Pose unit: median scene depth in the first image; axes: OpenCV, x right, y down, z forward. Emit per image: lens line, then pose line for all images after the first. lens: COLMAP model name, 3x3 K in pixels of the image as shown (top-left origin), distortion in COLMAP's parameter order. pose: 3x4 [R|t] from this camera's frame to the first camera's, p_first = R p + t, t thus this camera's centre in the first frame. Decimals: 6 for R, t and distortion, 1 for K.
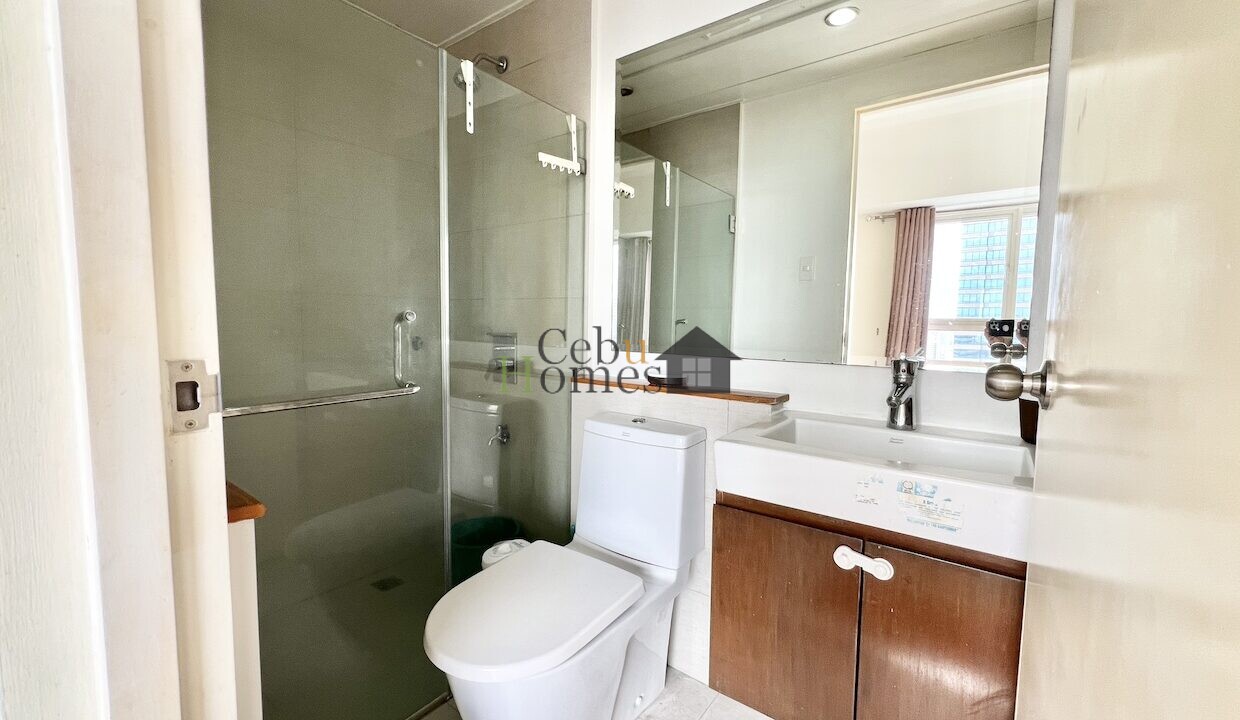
lens RADIAL K [[487.7, 0, 620.0], [0, 487.7, 360.0], [0, 0, 1]] dist [0.000087, 0.000000]
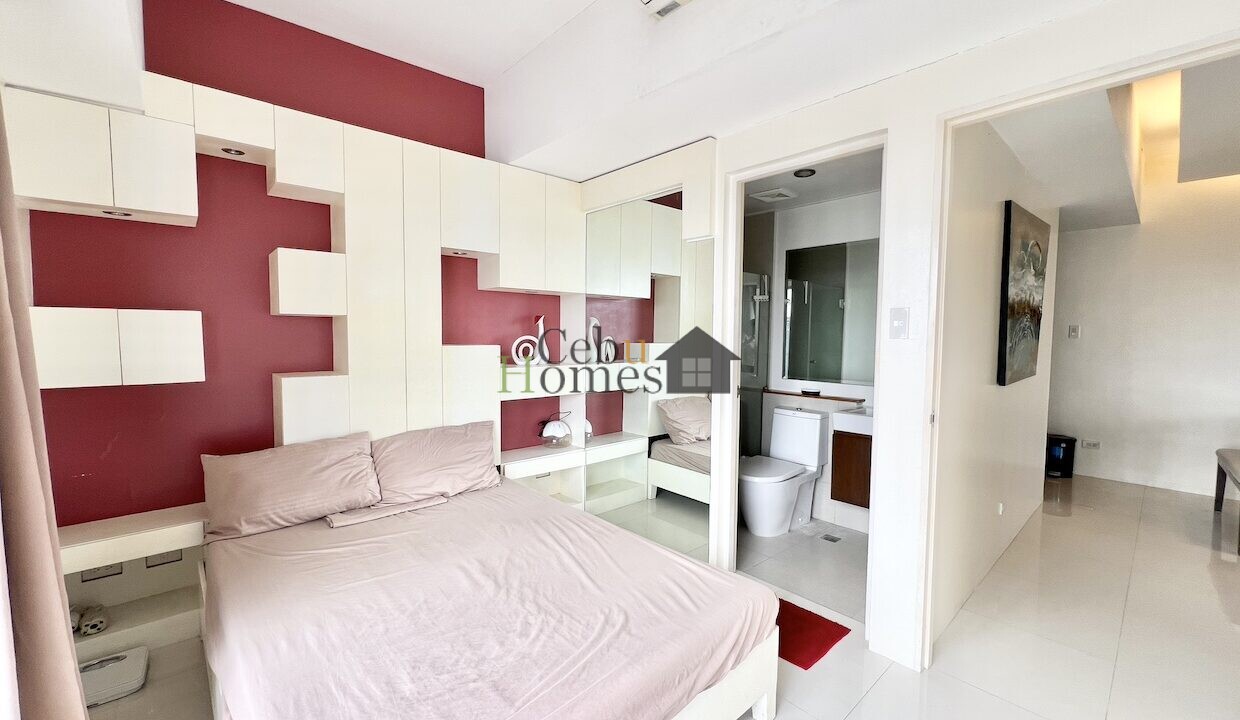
lens RADIAL K [[487.7, 0, 620.0], [0, 487.7, 360.0], [0, 0, 1]] dist [0.000087, 0.000000]
pose [[0.977010, 0.005262, -0.213129, -0.331497], [-0.011575, 0.999530, -0.028385, -0.041272], [0.212880, 0.030199, 0.976612, -1.640220]]
